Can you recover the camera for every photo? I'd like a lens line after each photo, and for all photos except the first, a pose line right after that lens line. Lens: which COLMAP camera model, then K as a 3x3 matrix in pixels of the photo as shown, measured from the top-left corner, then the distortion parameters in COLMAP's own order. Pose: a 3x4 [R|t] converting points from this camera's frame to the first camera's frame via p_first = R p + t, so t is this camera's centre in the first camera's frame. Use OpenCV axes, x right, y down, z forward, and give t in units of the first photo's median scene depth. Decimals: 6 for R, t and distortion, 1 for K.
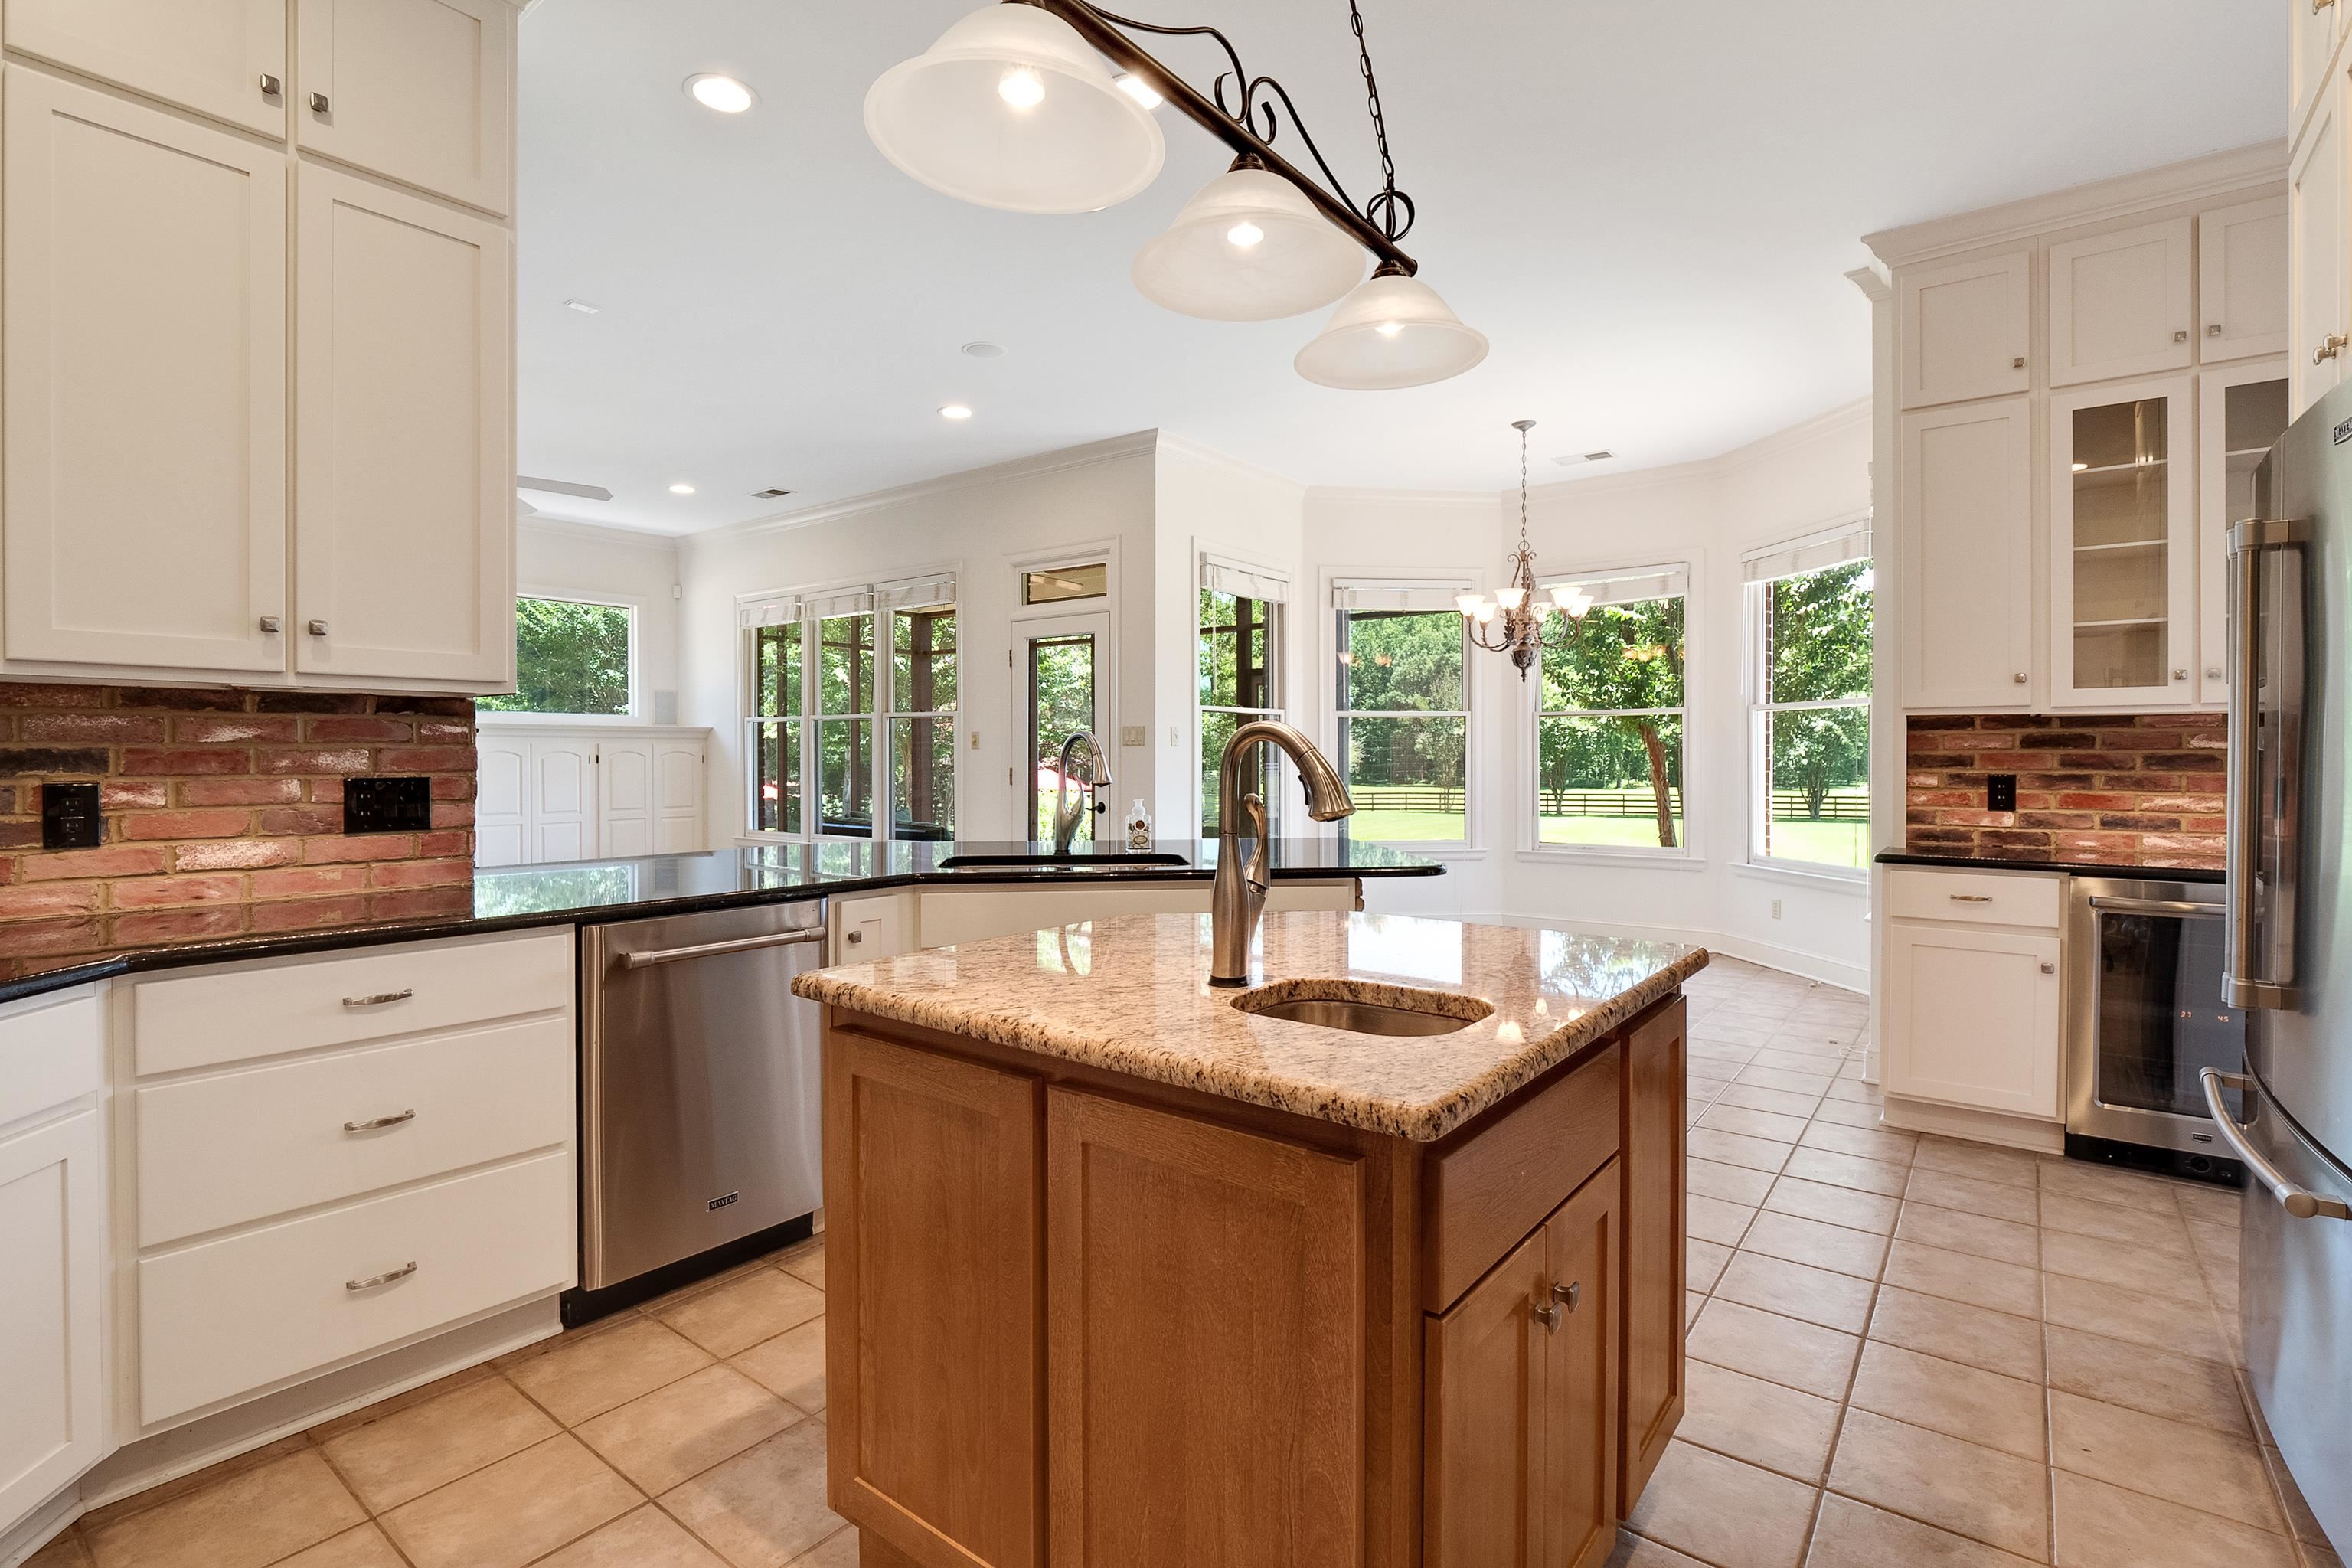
lens RADIAL K [[1108.5, 0, 1162.3], [0, 1108.5, 767.6], [0, 0, 1]] dist [-0.002994, -0.001359]
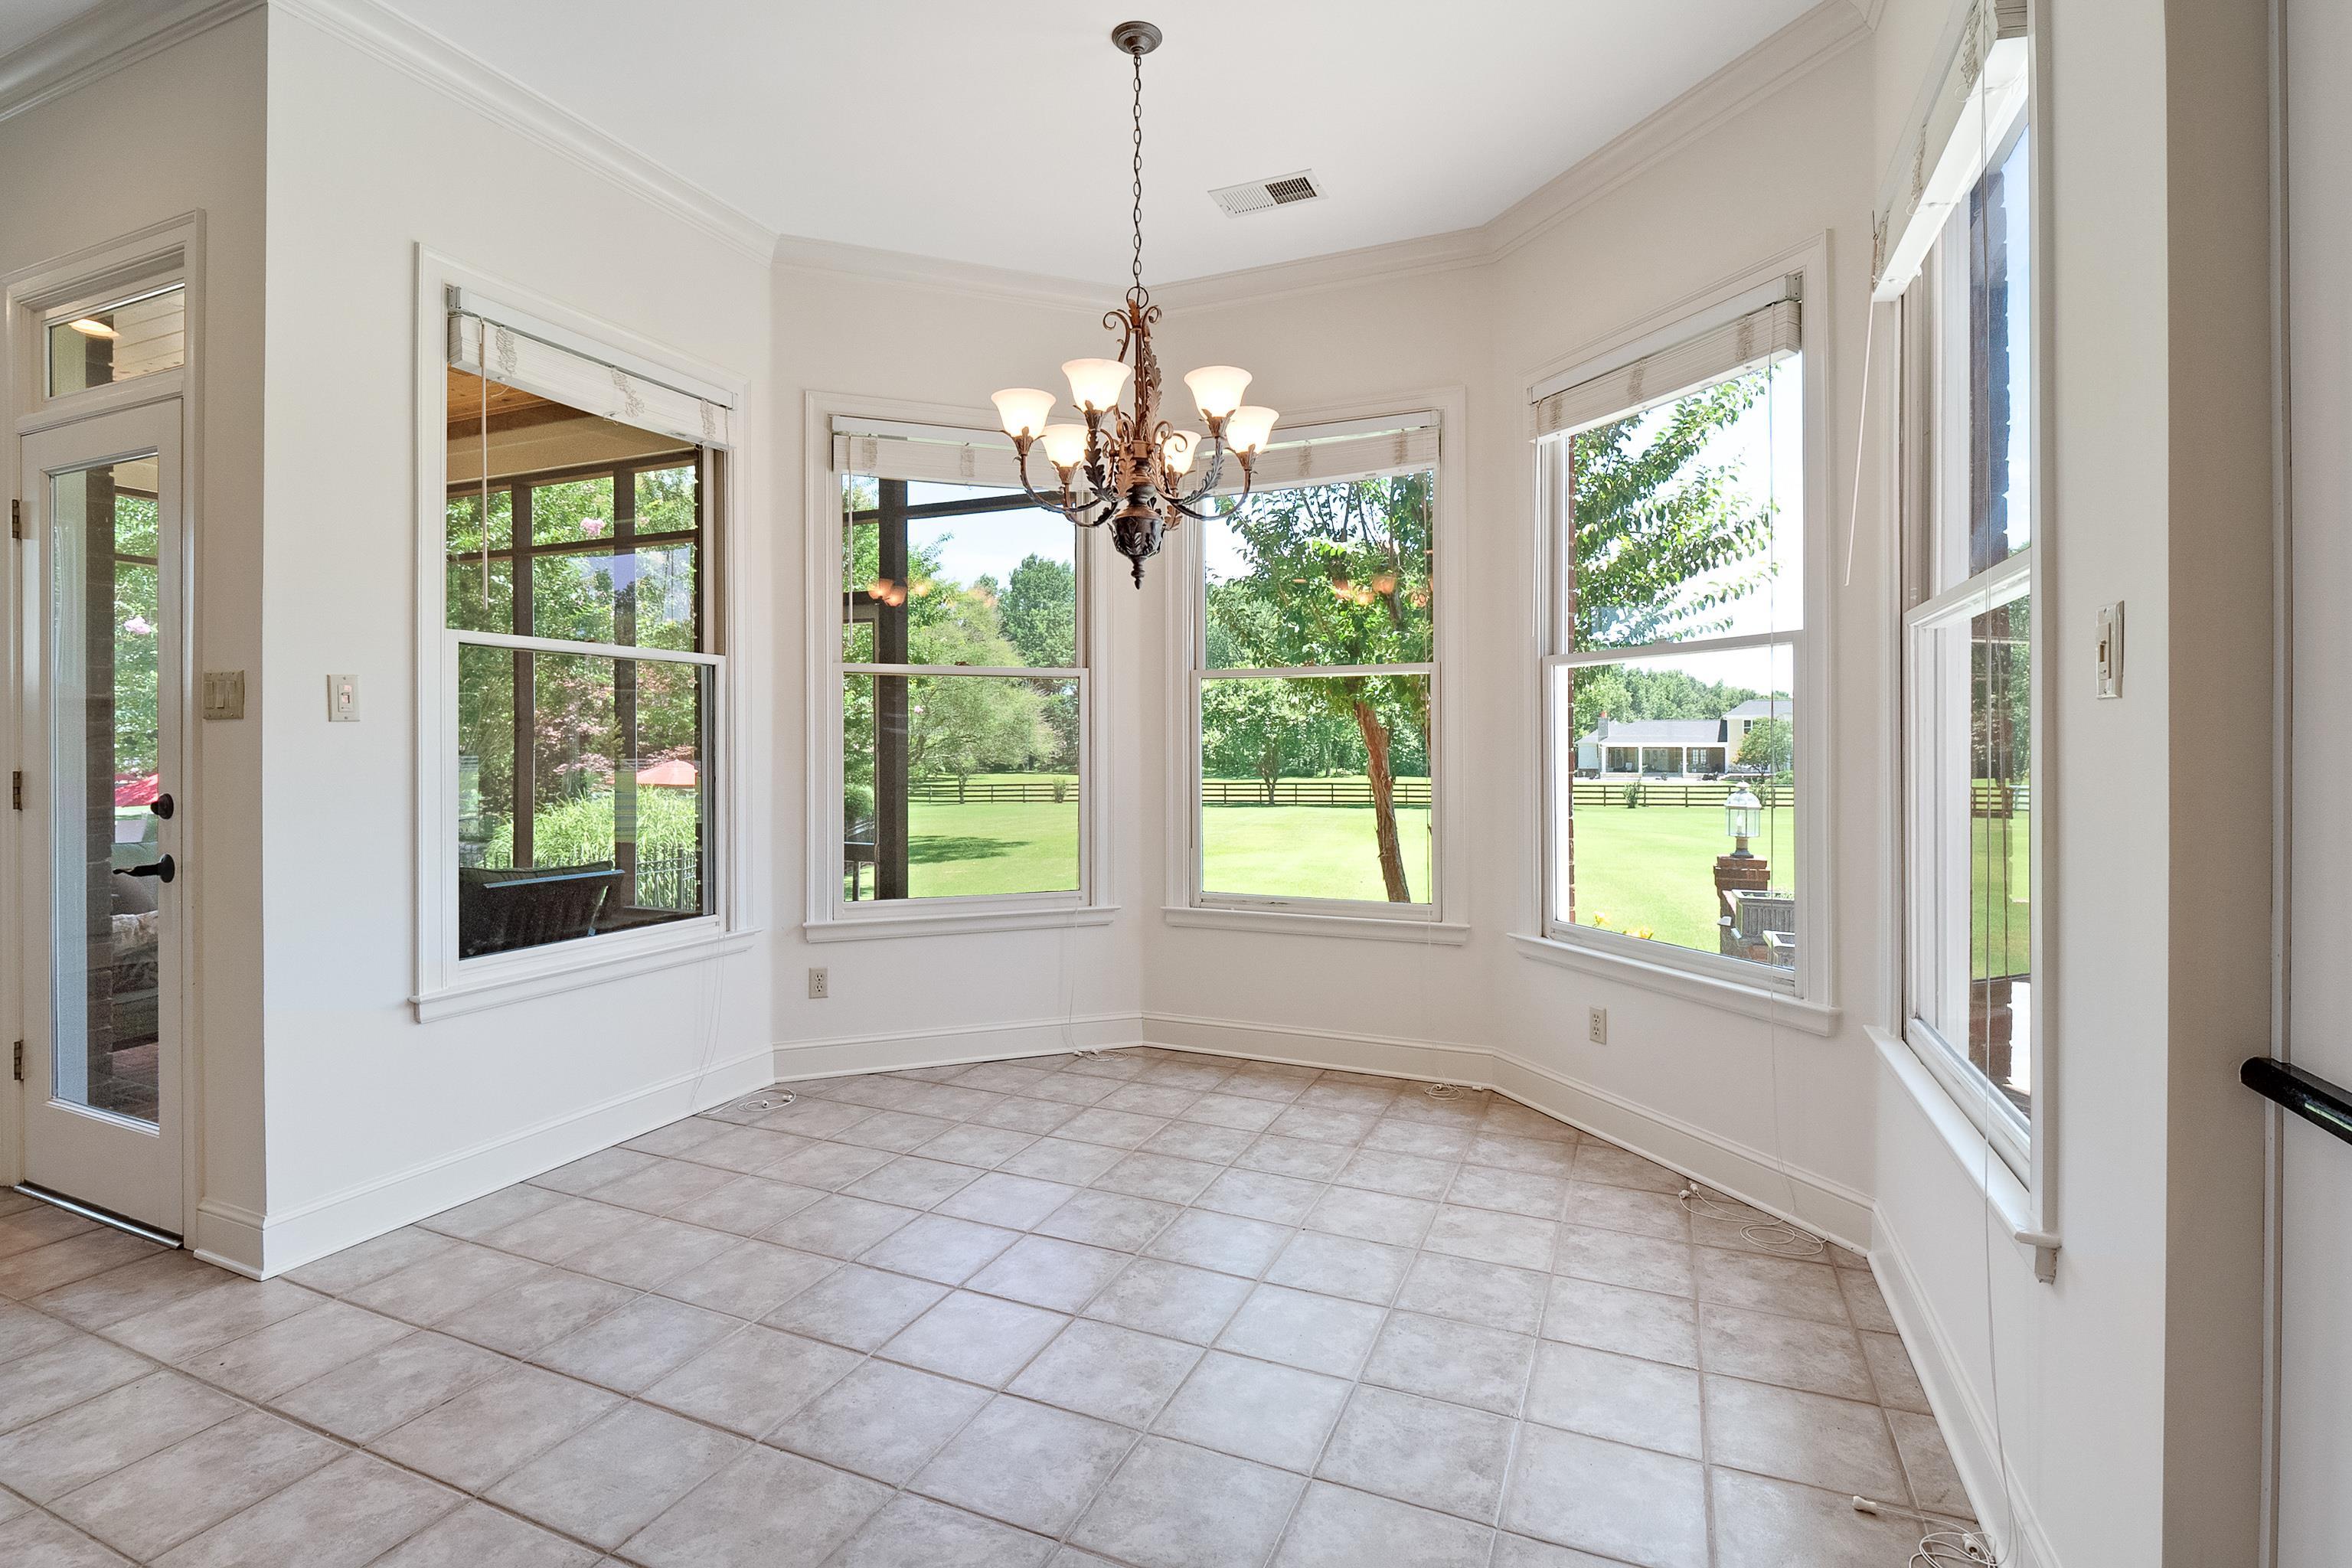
lens RADIAL K [[1108.5, 0, 1168.2], [0, 1108.5, 766.0], [0, 0, 1]] dist [-0.002994, -0.001359]
pose [[0.969343, -0.004604, 0.245669, 0.193034], [0.002684, 0.999963, 0.008150, -0.004354], [-0.245698, -0.007241, 0.969319, 0.468646]]
